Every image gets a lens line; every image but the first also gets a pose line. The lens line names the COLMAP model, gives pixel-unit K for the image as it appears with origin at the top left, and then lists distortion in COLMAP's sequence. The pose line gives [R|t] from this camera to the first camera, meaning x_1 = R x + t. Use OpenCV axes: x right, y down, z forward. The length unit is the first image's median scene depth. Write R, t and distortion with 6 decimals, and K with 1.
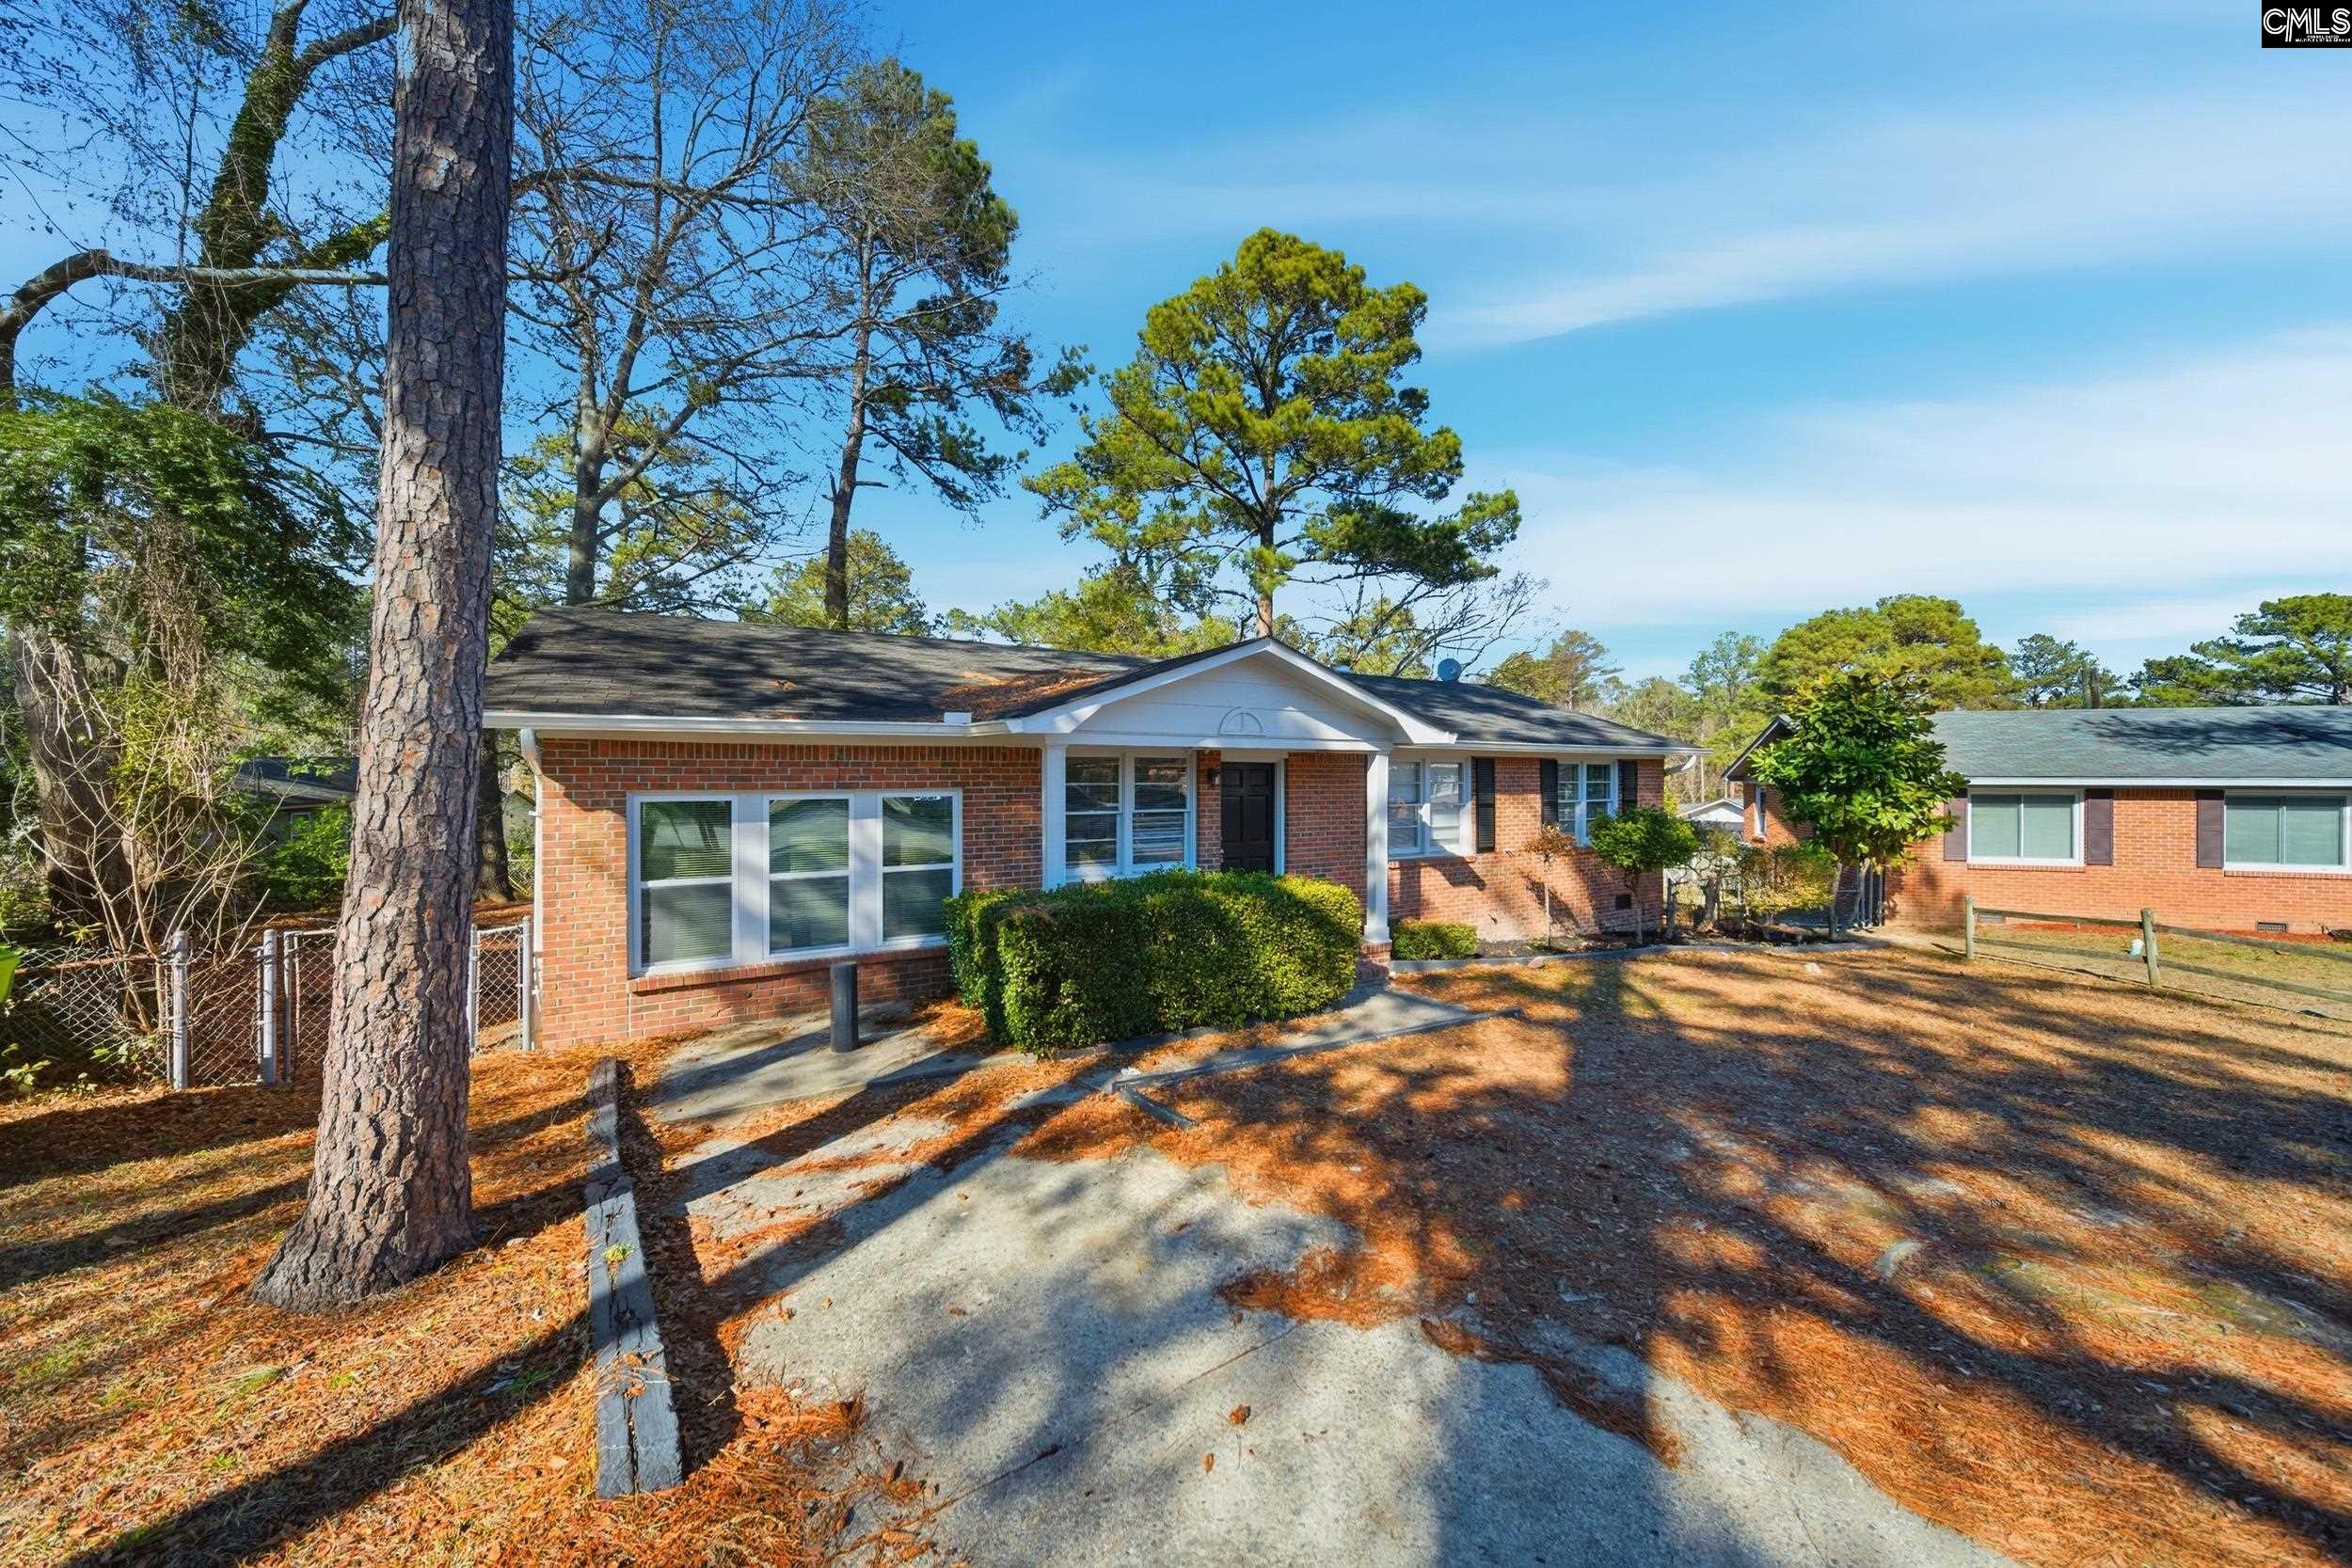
lens RADIAL K [[824.4, 0, 1176.6], [0, 824.4, 779.2], [0, 0, 1]] dist [-0.000788, -0.000368]
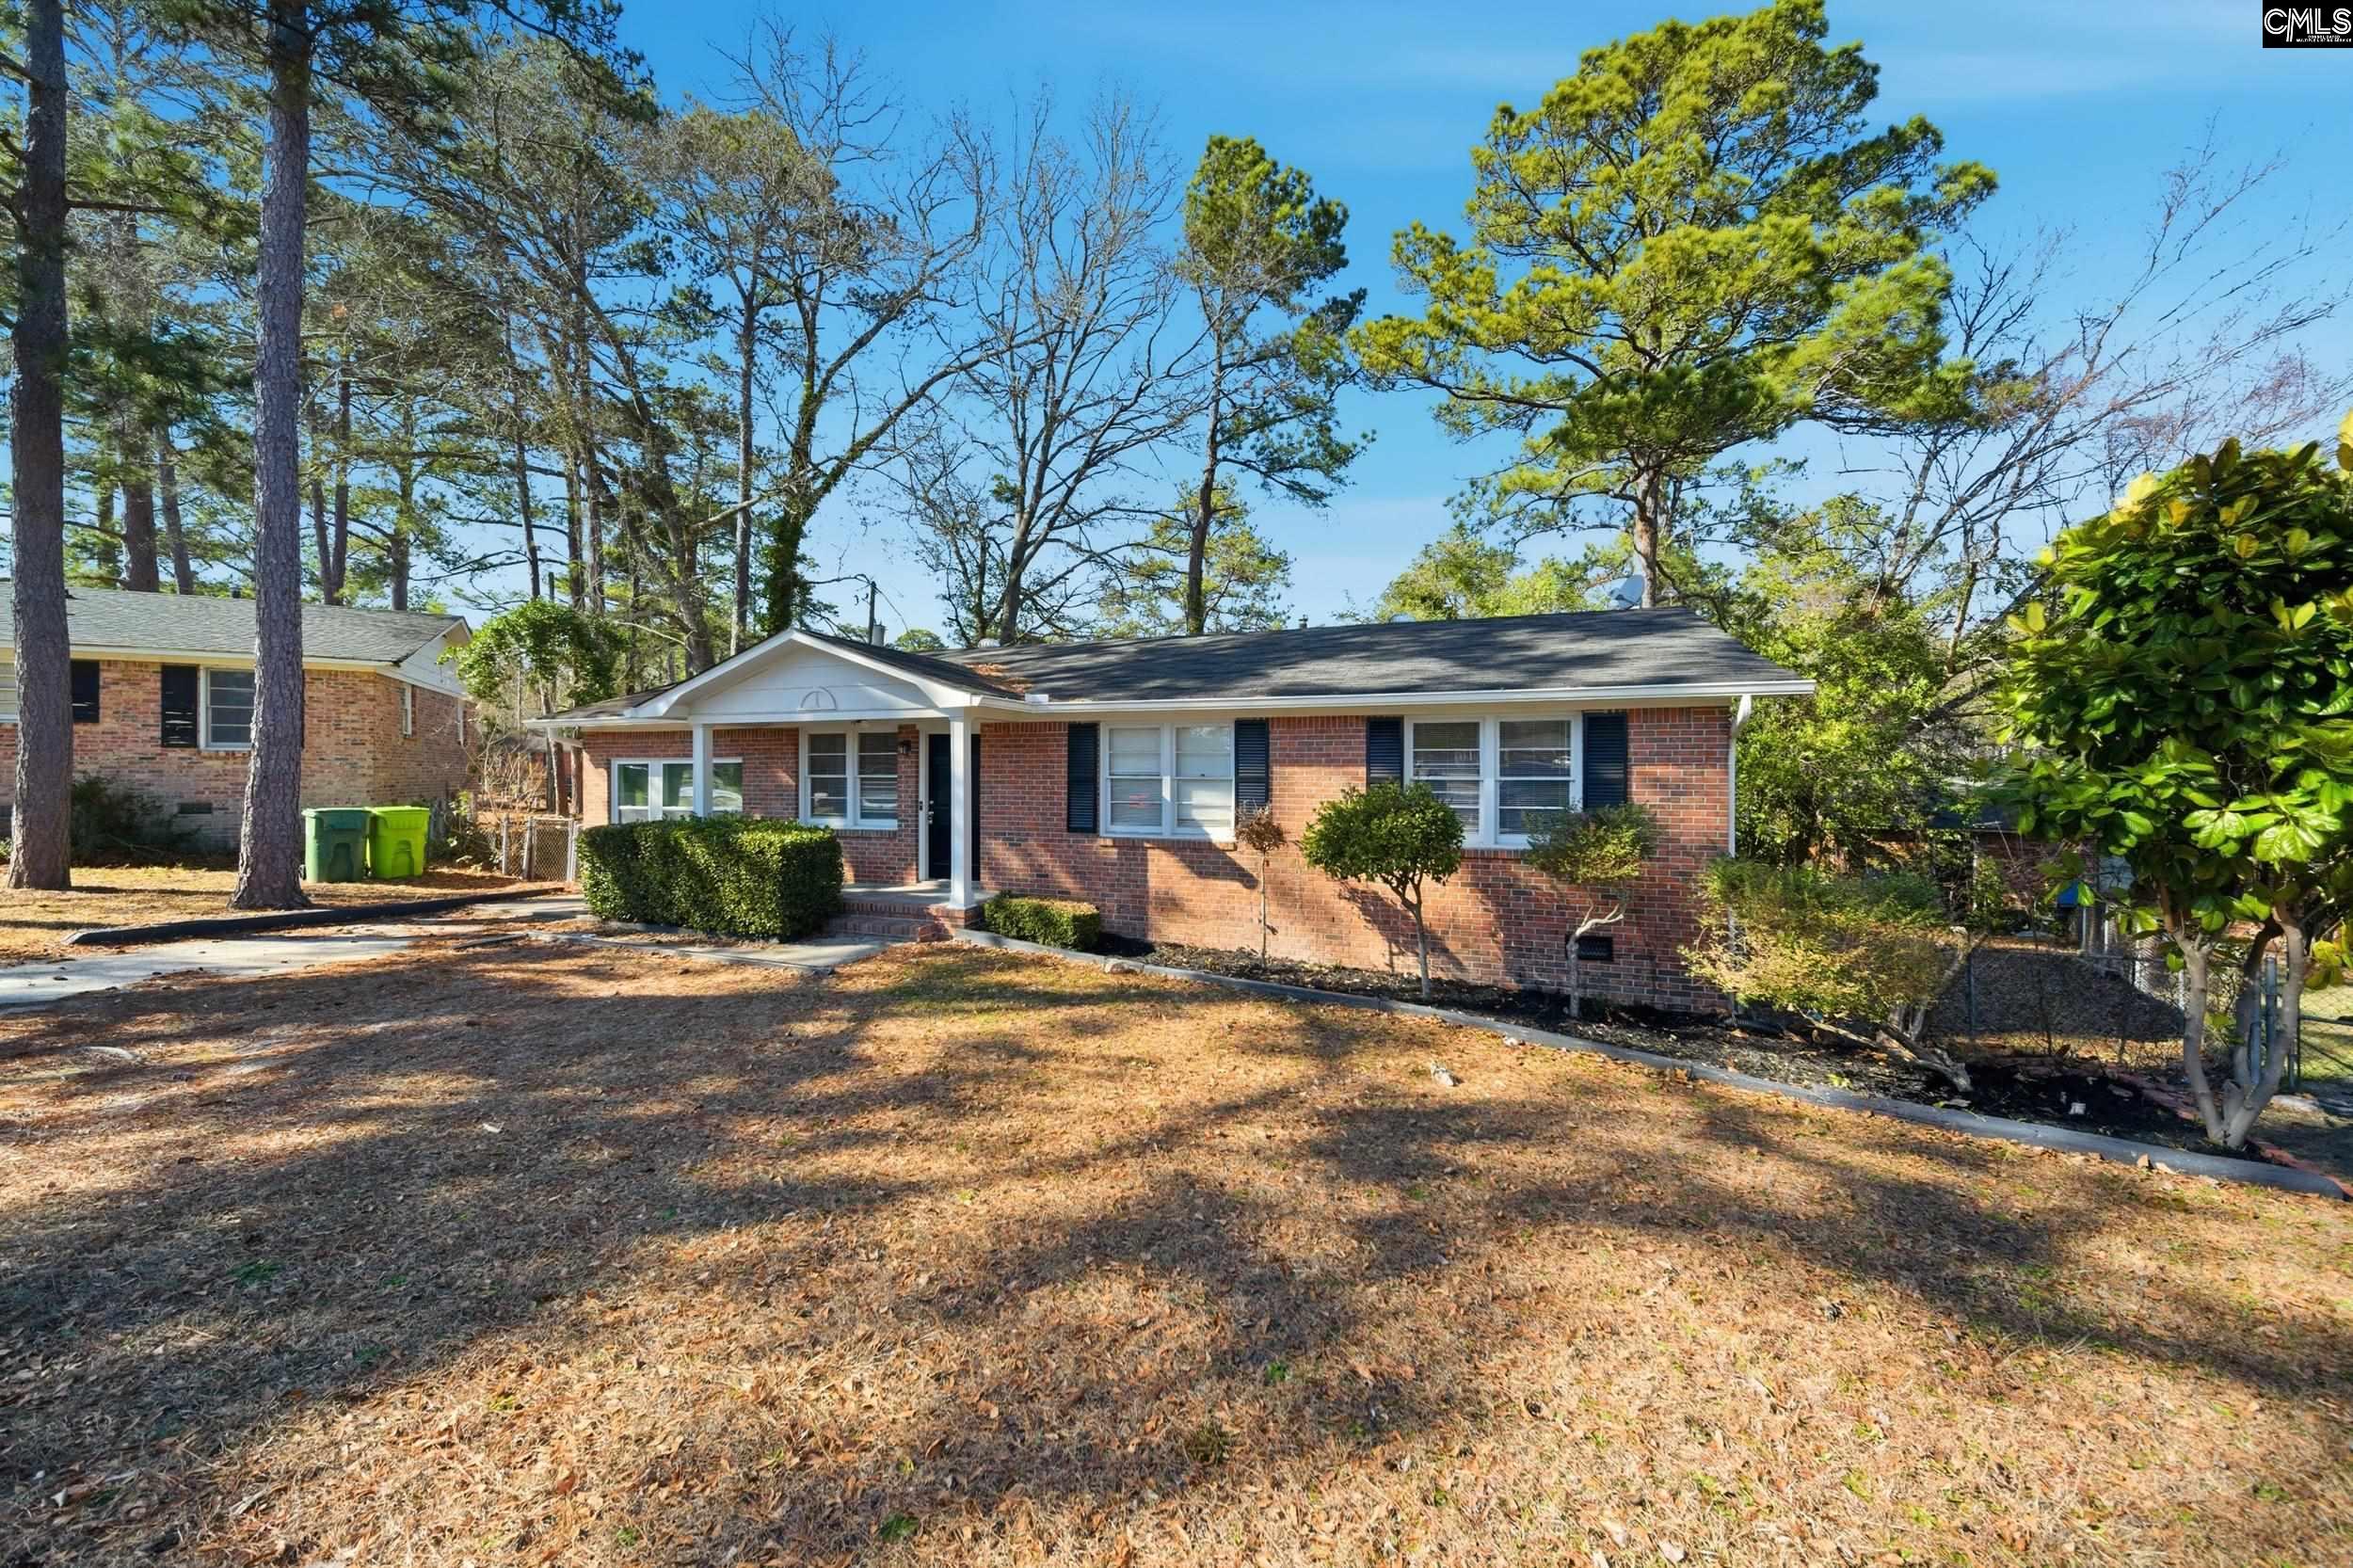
lens RADIAL K [[824.8, 0, 1177.1], [0, 824.8, 779.2], [0, 0, 1]] dist [-0.000788, -0.000368]
pose [[0.647119, 0.005868, -0.762366, 0.931414], [-0.009557, 0.999954, -0.000415, 0.031914], [0.762329, 0.007555, 0.647146, 0.439084]]
